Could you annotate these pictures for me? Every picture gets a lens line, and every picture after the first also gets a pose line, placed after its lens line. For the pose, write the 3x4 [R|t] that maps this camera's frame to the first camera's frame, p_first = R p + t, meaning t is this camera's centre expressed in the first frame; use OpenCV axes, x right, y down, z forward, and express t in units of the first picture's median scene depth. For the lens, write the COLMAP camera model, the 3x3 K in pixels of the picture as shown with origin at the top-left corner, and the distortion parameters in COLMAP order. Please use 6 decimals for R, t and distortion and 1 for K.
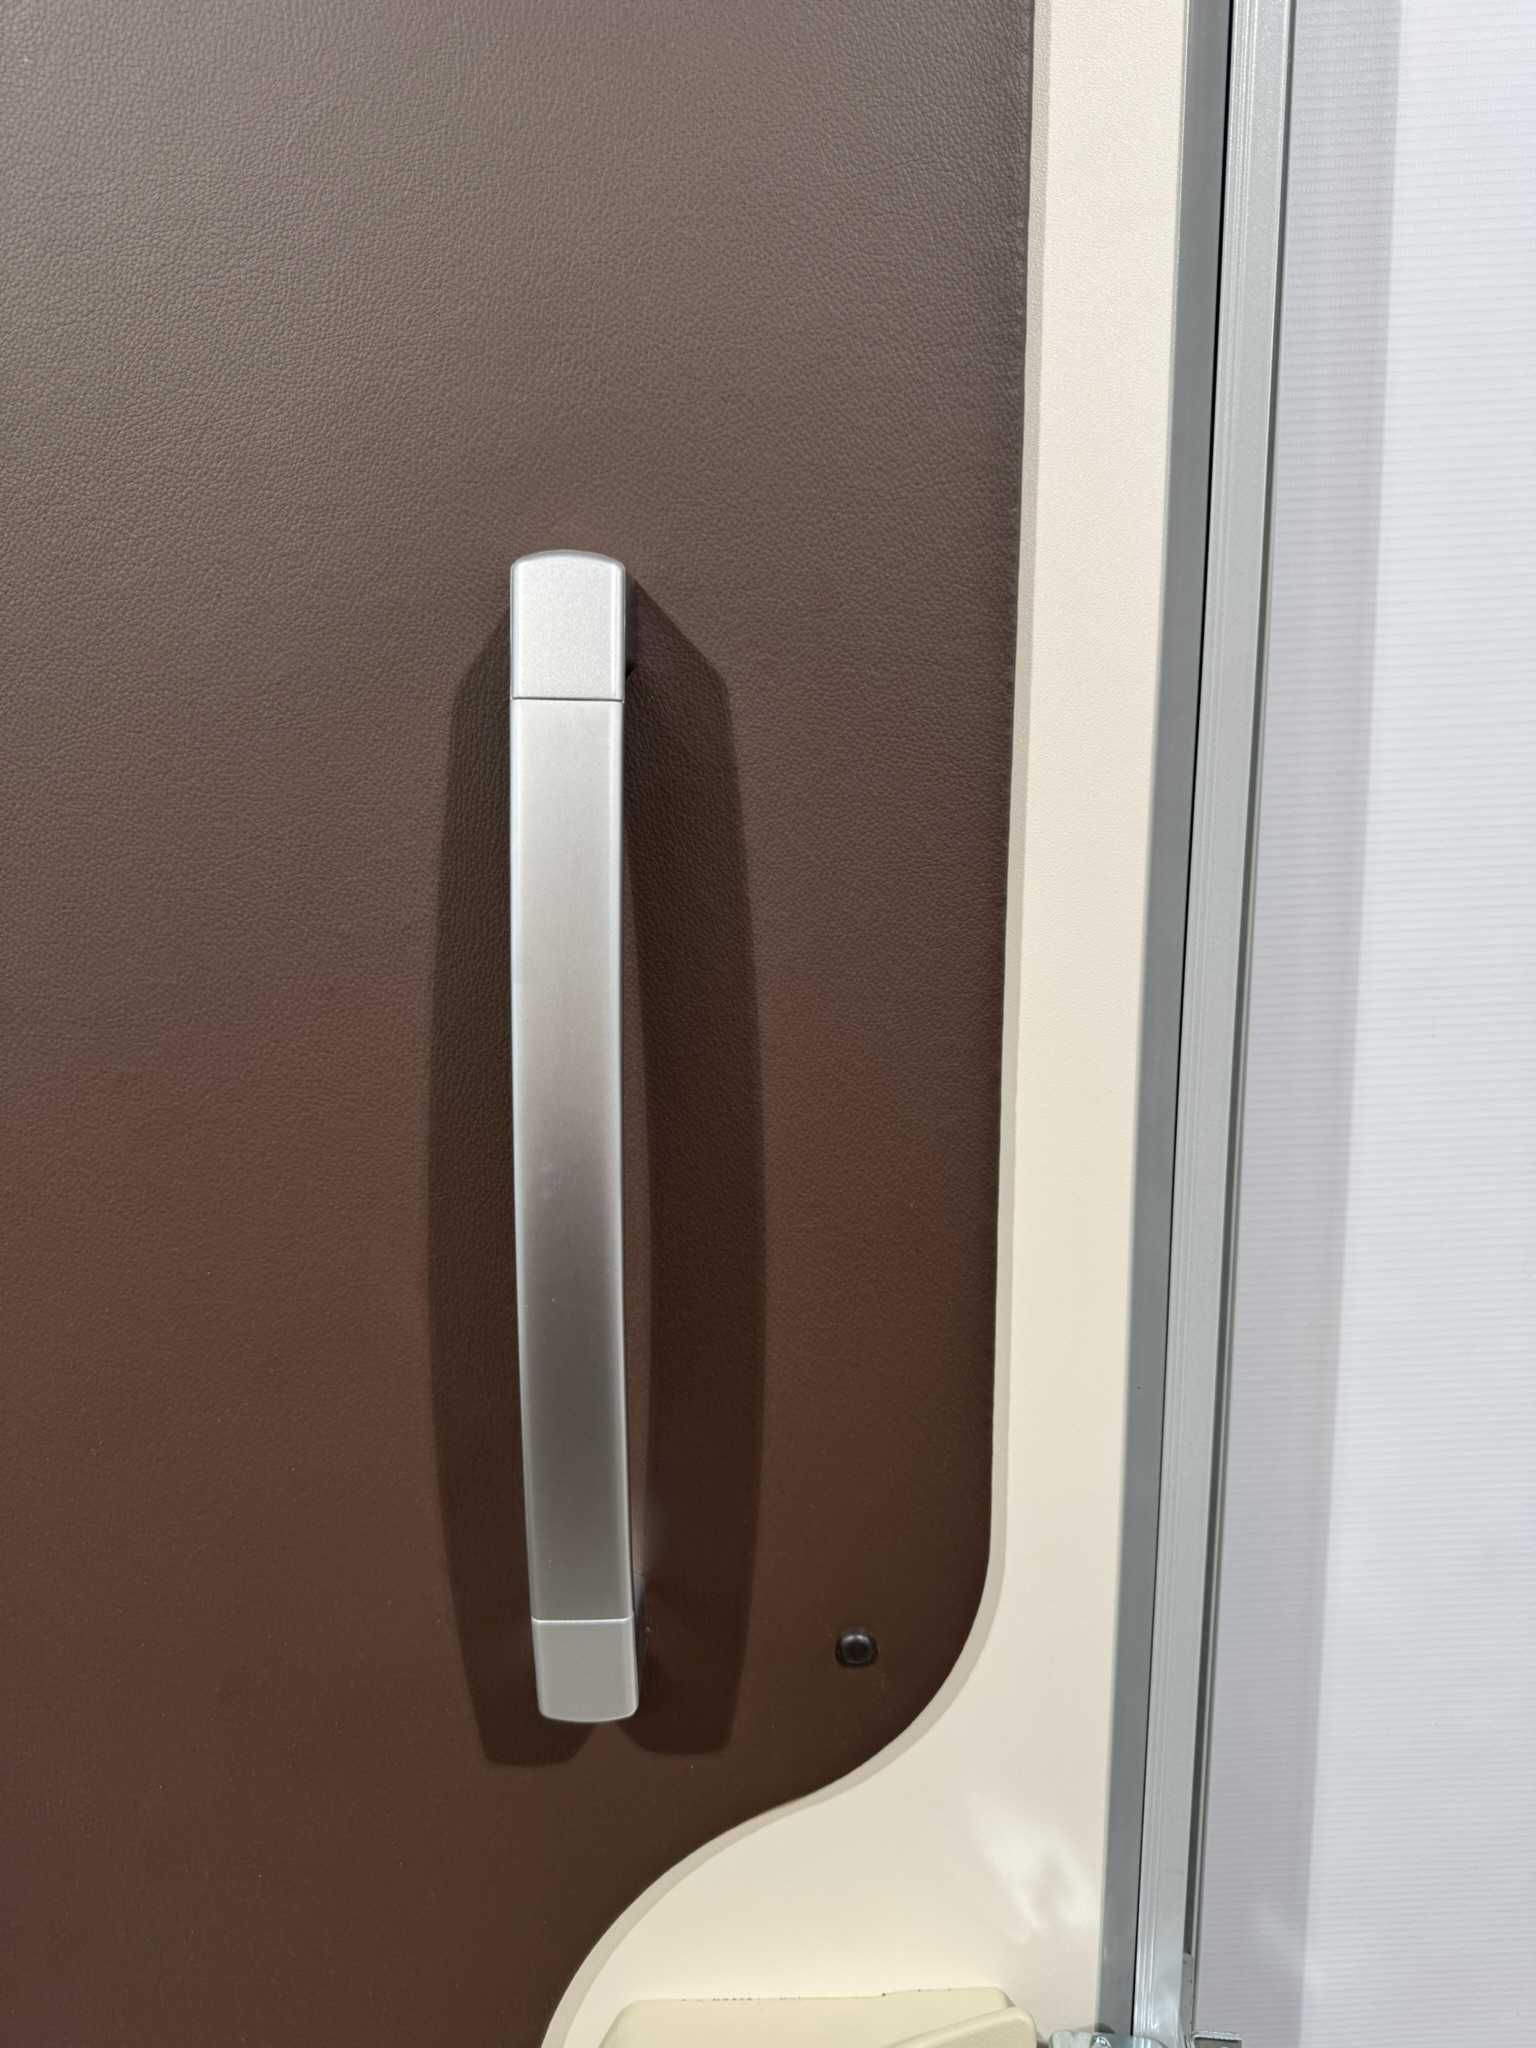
lens RADIAL K [[1433.1, 0, 768.0], [0, 1433.1, 1024.0], [0, 0, 1]] dist [-0.028432, -0.000858]
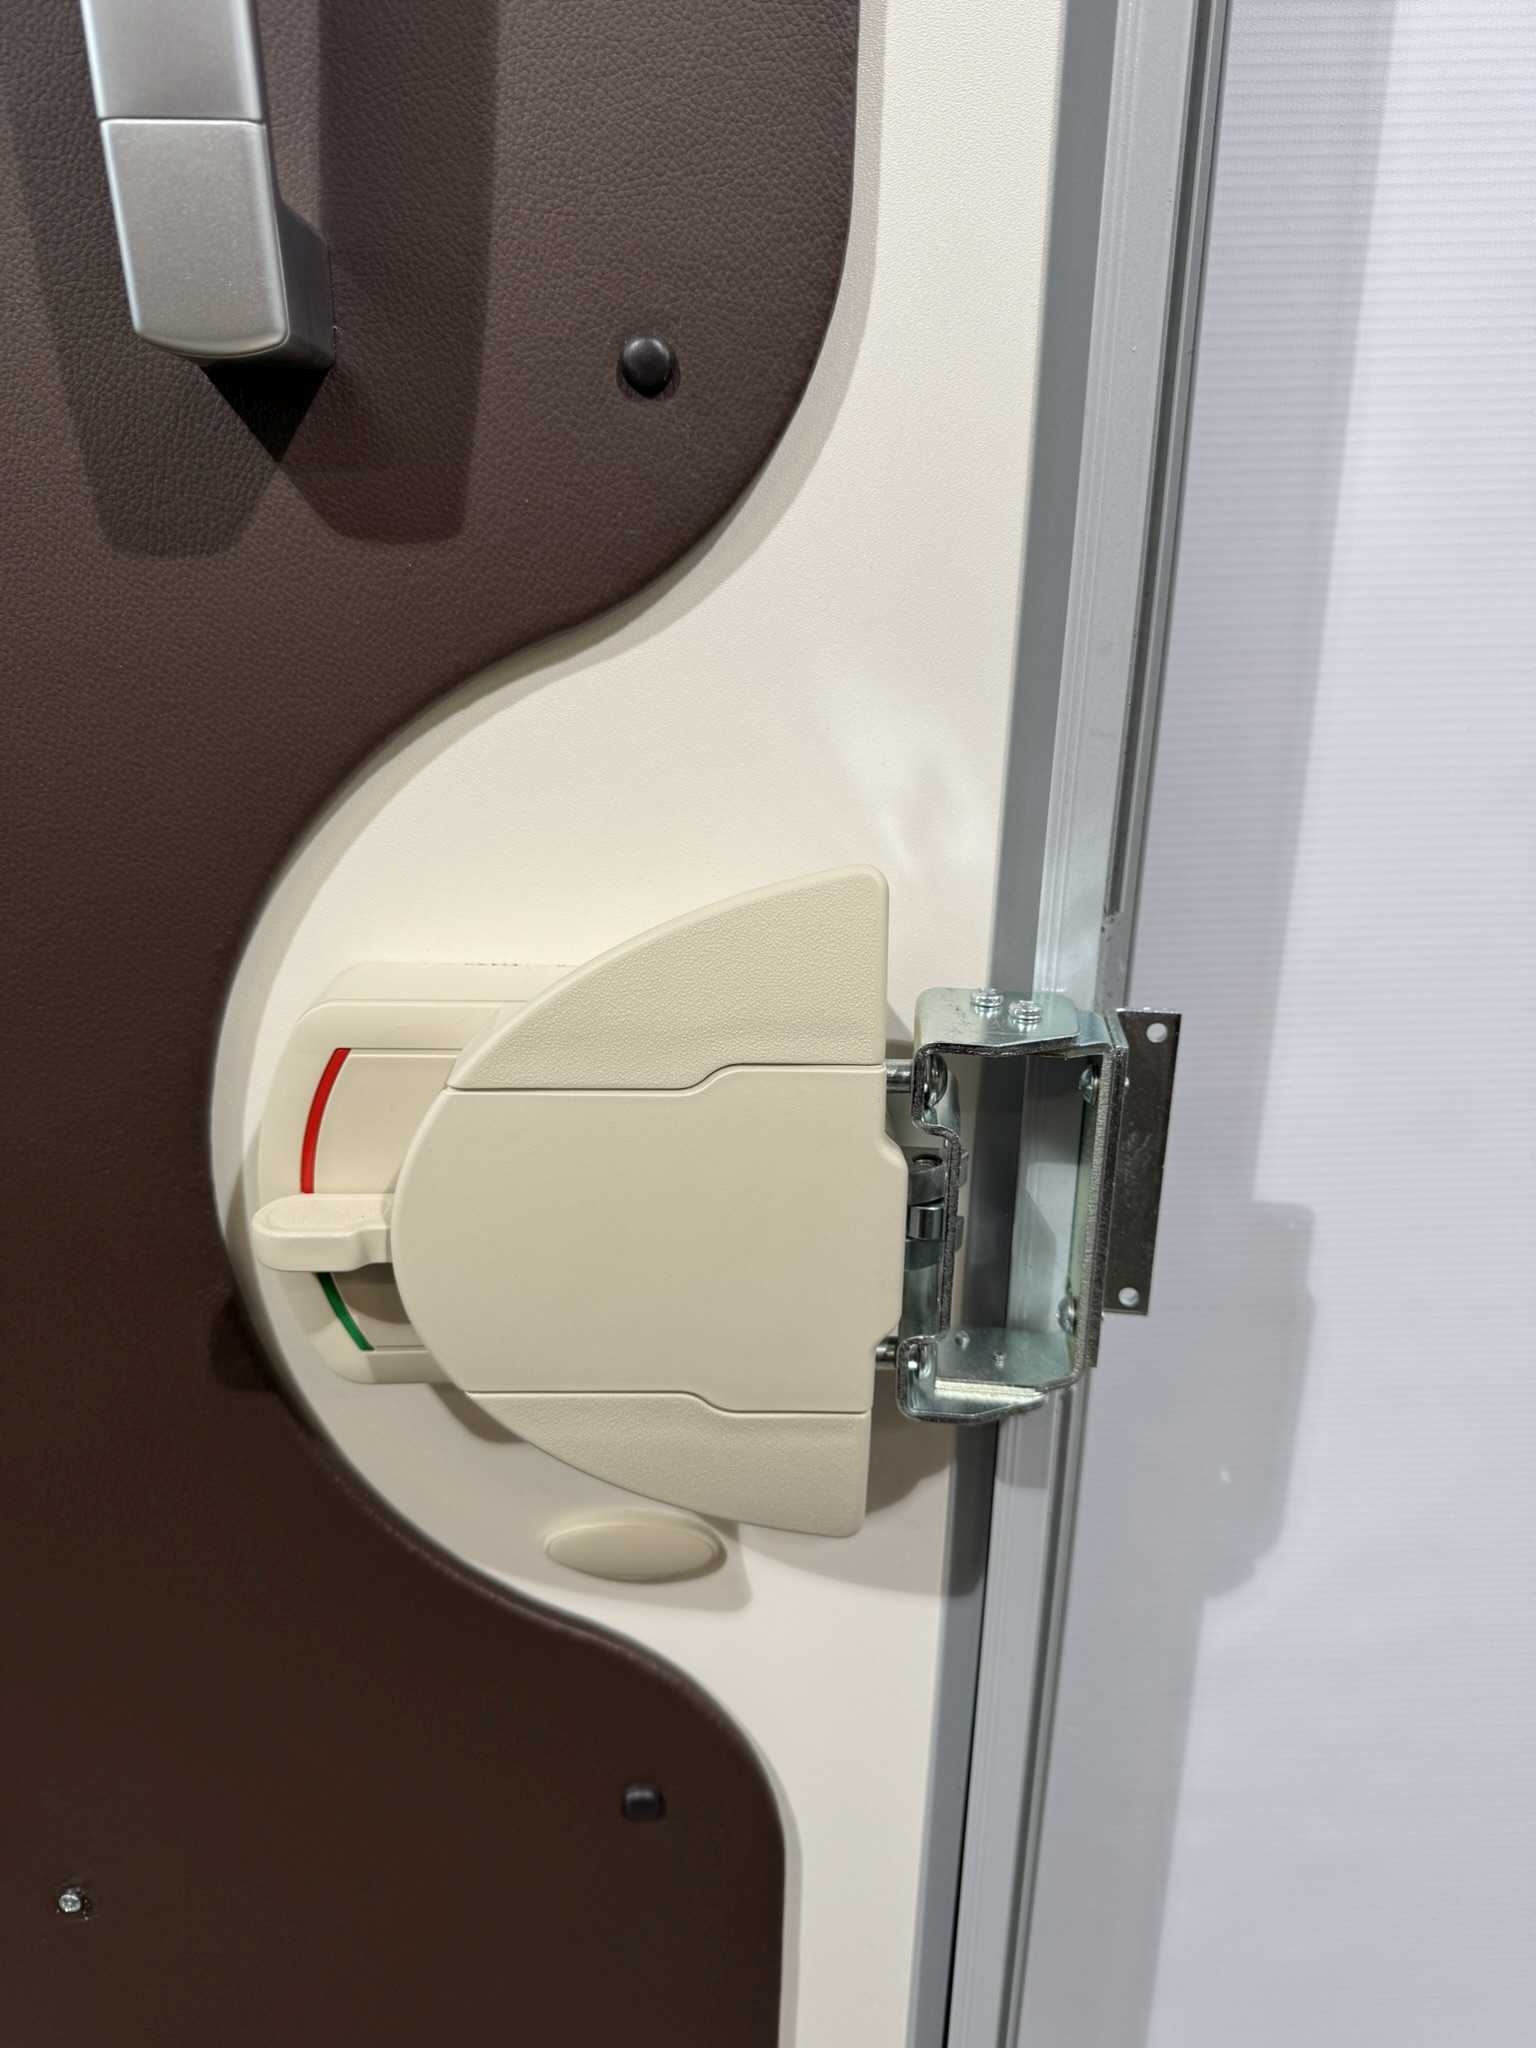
lens RADIAL K [[1332.8, 0, 768.0], [0, 1332.8, 1024.0], [0, 0, 1]] dist [0.036859, -0.058248]
pose [[0.999701, 0.019840, 0.014288, 0.114927], [-0.021777, 0.988230, 0.151417, 0.644726], [-0.011116, -0.151682, 0.988367, 0.326452]]
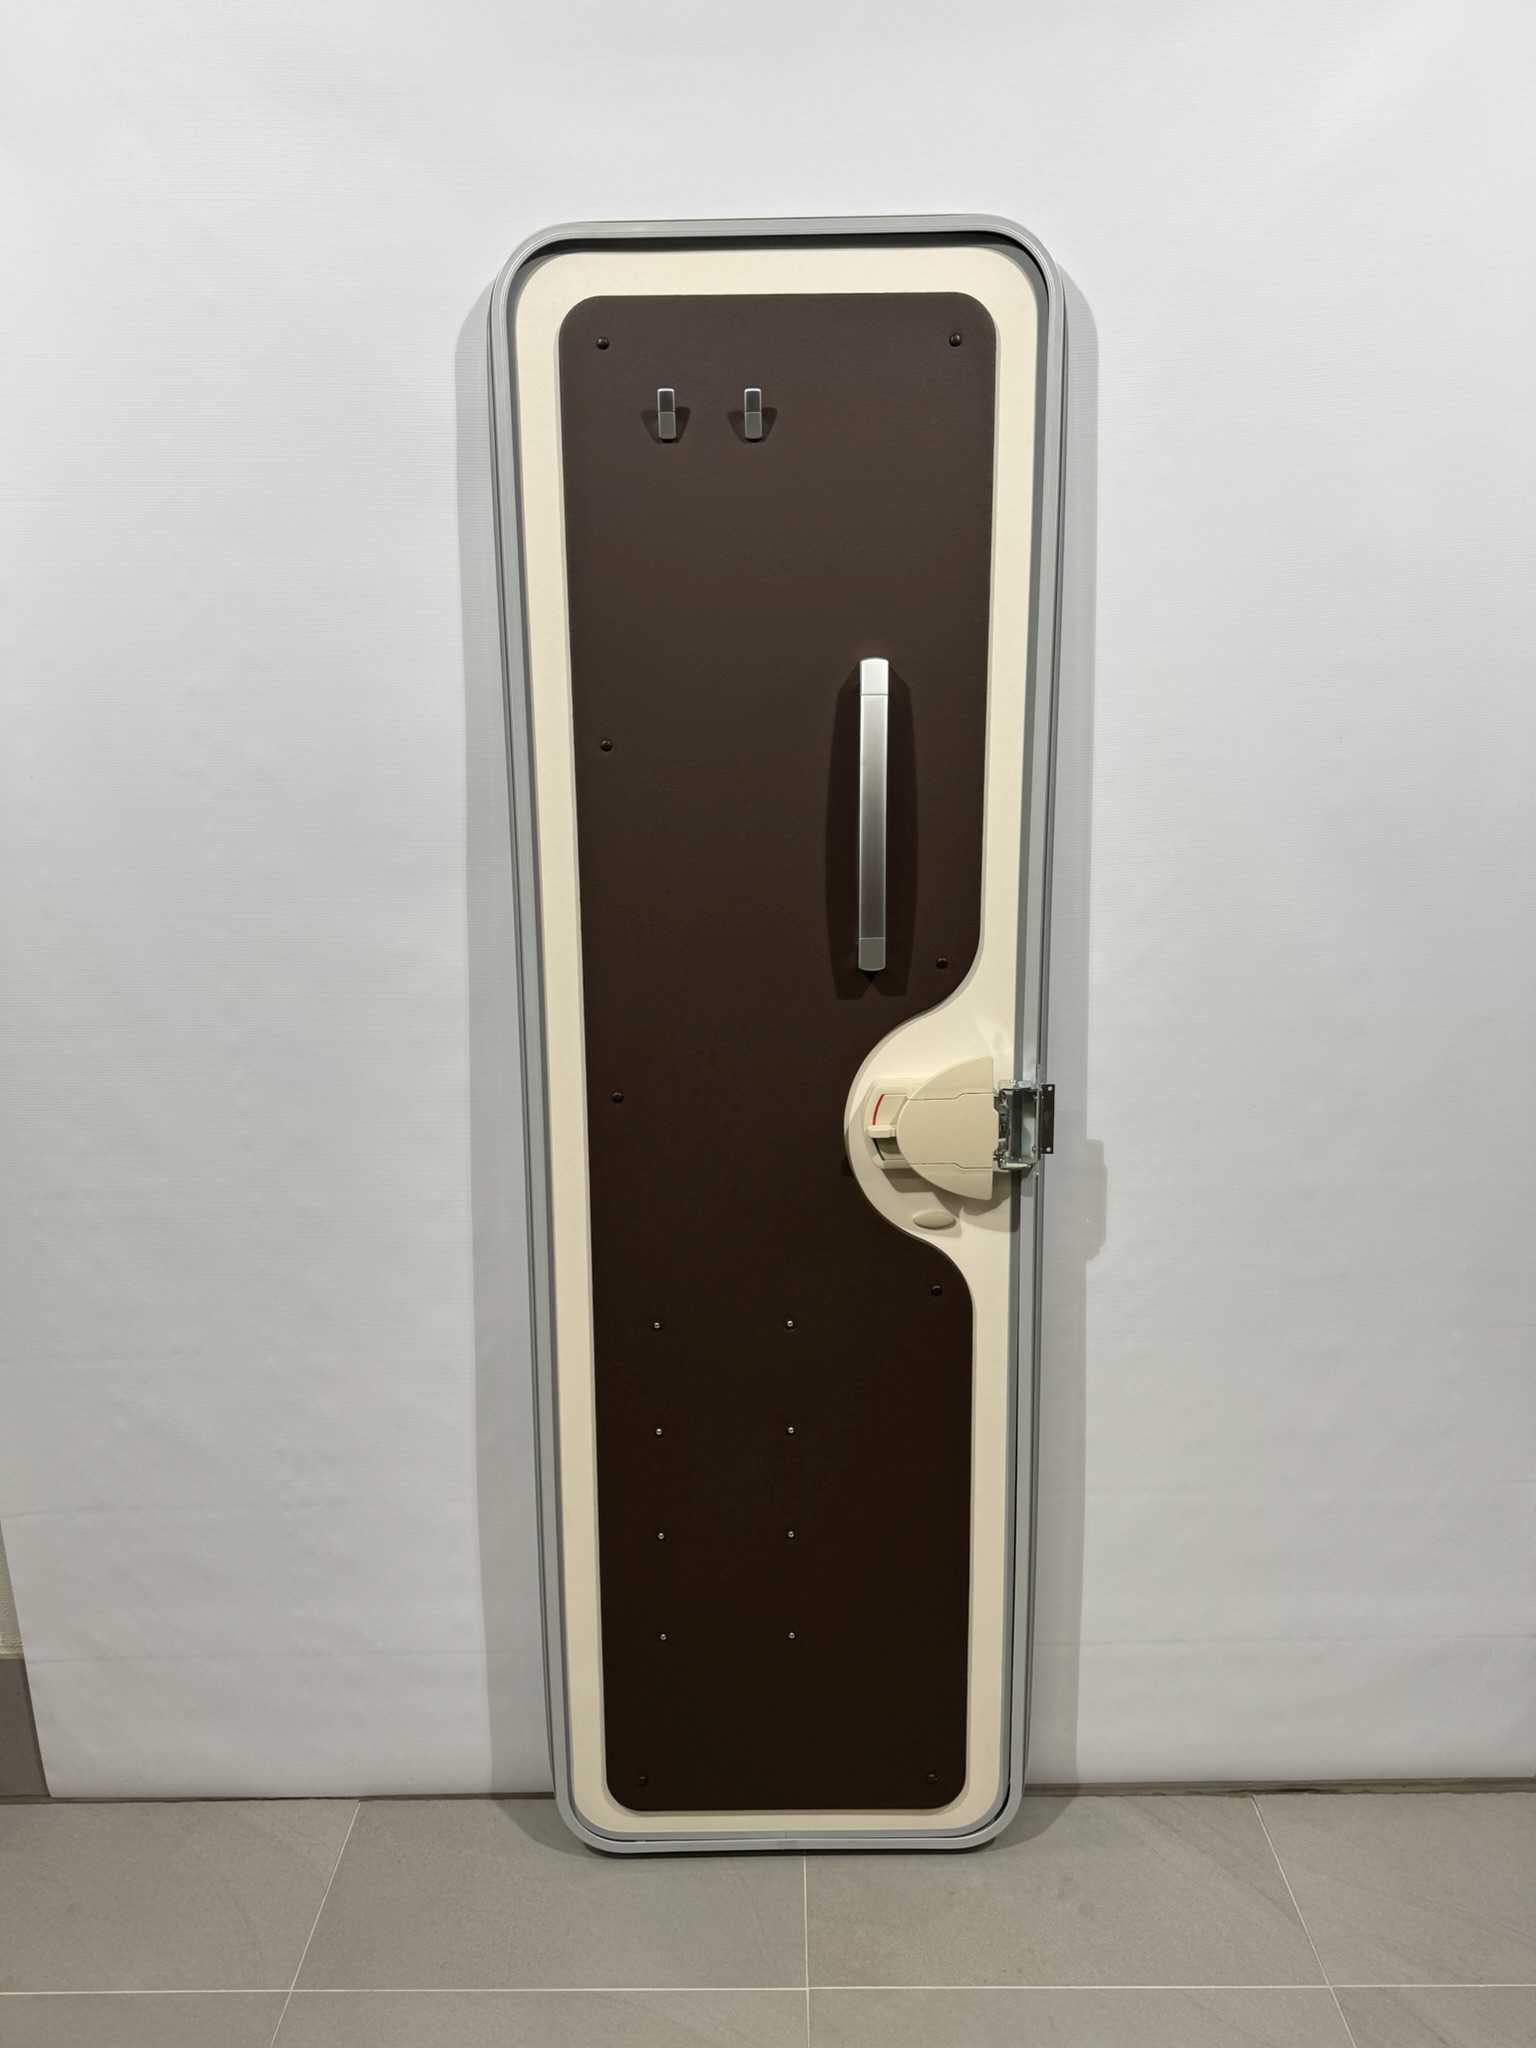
lens RADIAL K [[1332.8, 0, 768.0], [0, 1332.8, 1024.0], [0, 0, 1]] dist [0.036859, -0.058248]
pose [[0.999944, -0.006790, -0.008060, -0.346570], [0.006923, 0.999838, 0.016638, 0.530883], [0.007946, -0.016693, 0.999829, -2.328258]]
